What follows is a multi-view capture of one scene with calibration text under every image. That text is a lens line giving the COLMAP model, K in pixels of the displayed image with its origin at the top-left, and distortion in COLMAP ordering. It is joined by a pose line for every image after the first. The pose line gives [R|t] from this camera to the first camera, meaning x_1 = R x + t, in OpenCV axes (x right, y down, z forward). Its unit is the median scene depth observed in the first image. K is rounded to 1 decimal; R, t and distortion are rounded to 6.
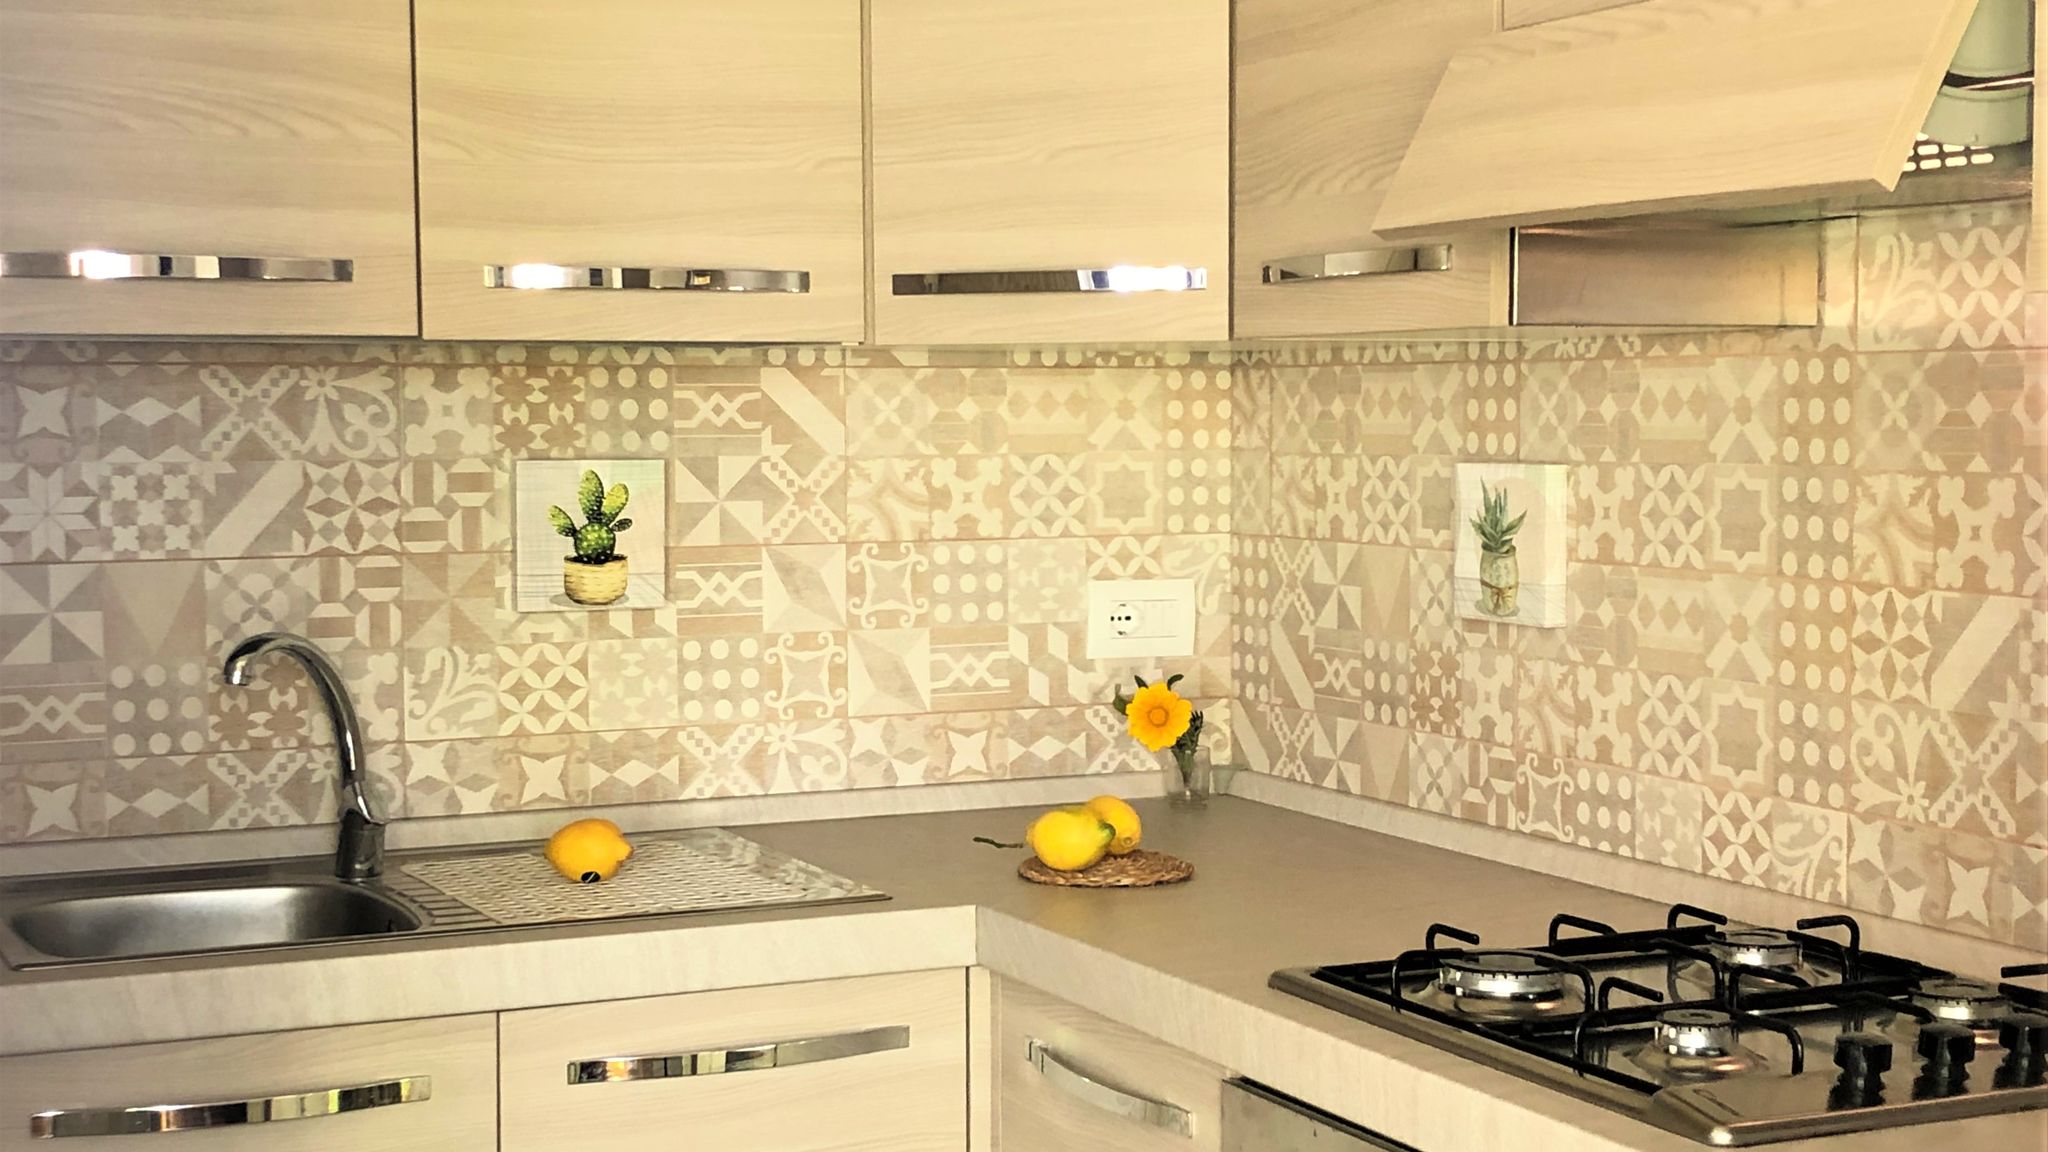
lens RADIAL K [[2986.3, 0, 1021.7], [0, 2986.3, 571.6], [0, 0, 1]] dist [0.140012, 0.000000]
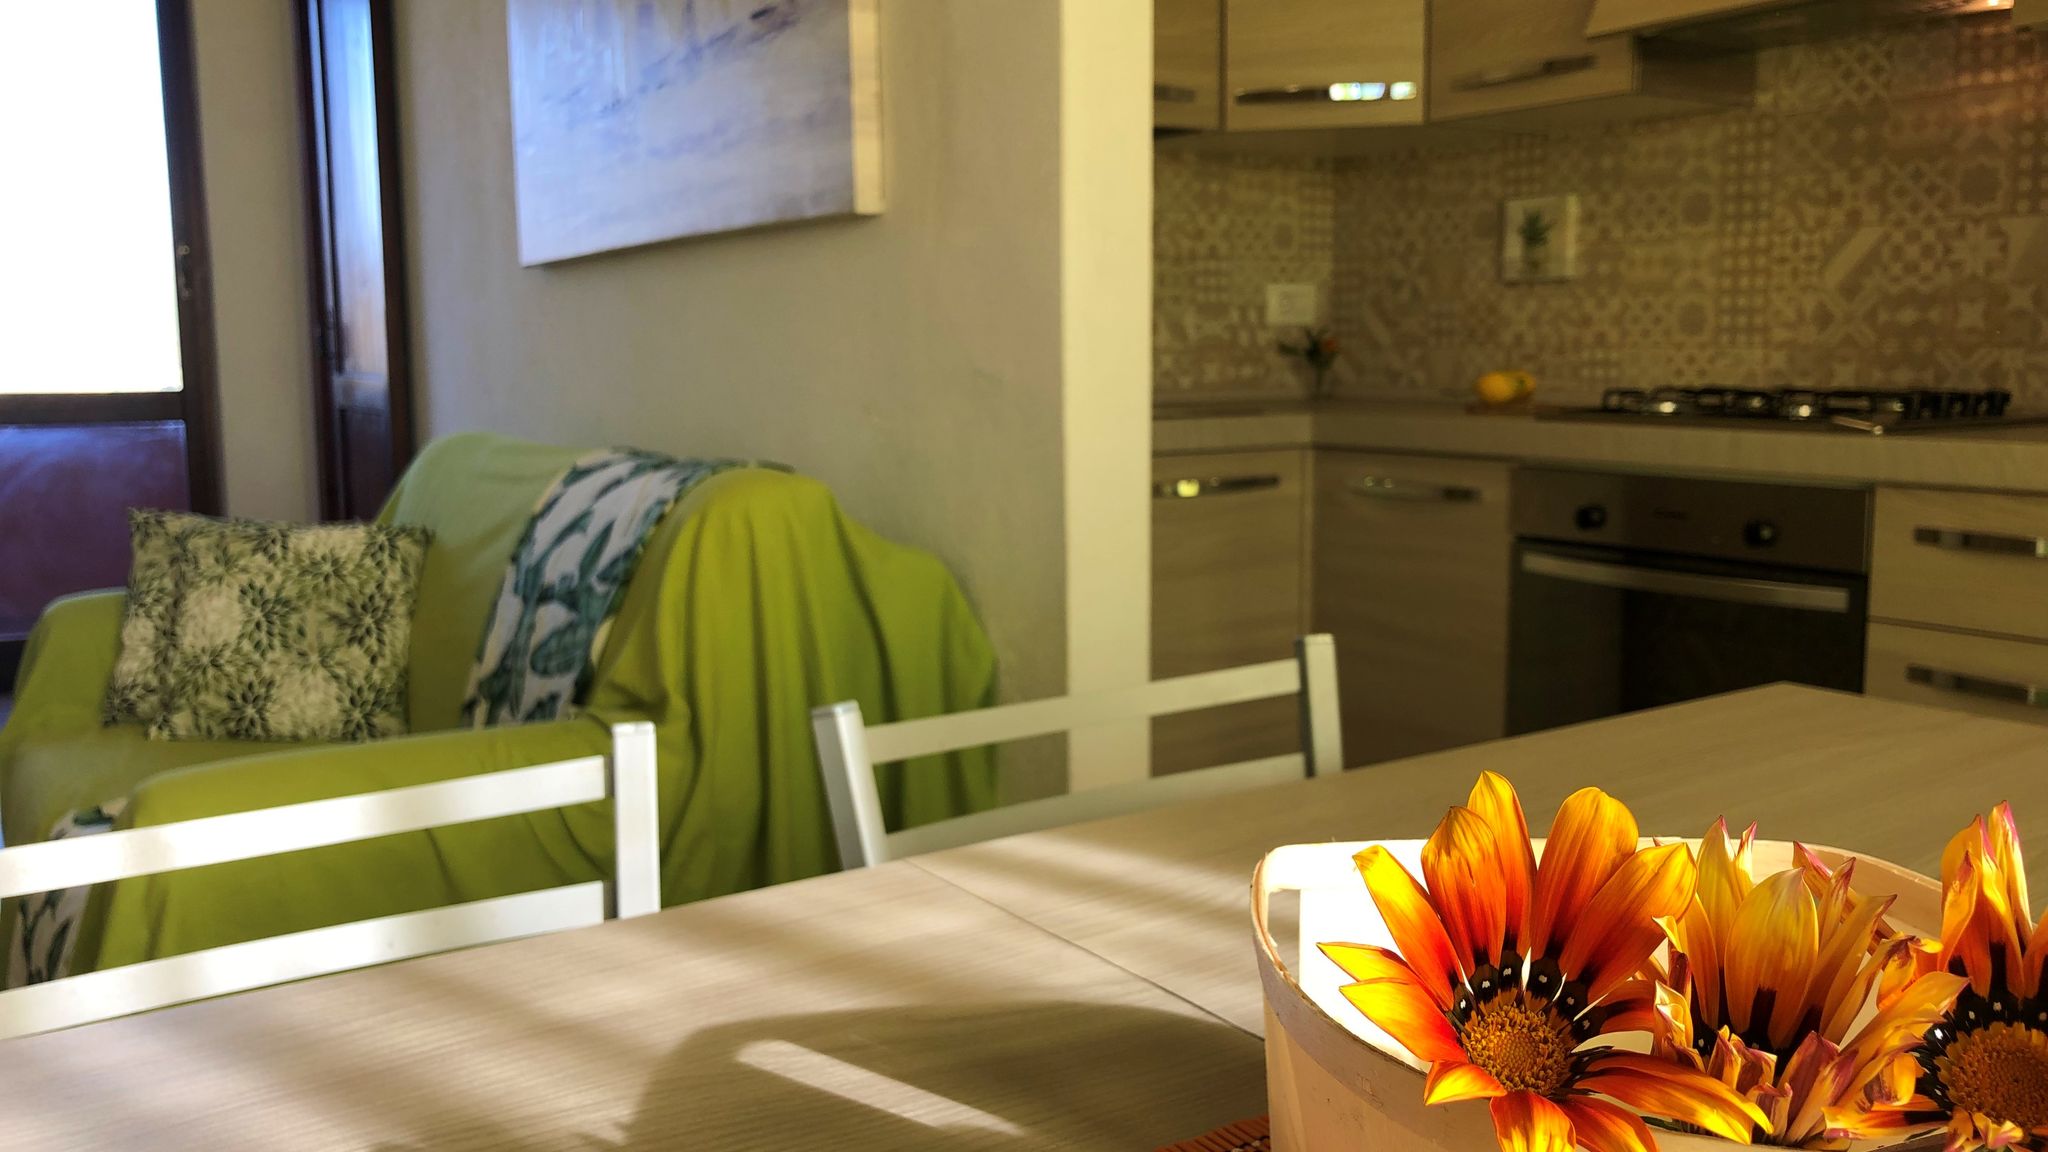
lens RADIAL K [[1734.2, 0, 964.2], [0, 1734.2, 567.0], [0, 0, 1]] dist [0.011426, -0.022262]
pose [[0.993546, -0.024665, 0.110716, -0.320910], [0.016535, 0.997139, 0.073758, 0.107614], [-0.112218, -0.071451, 0.991111, -0.087897]]
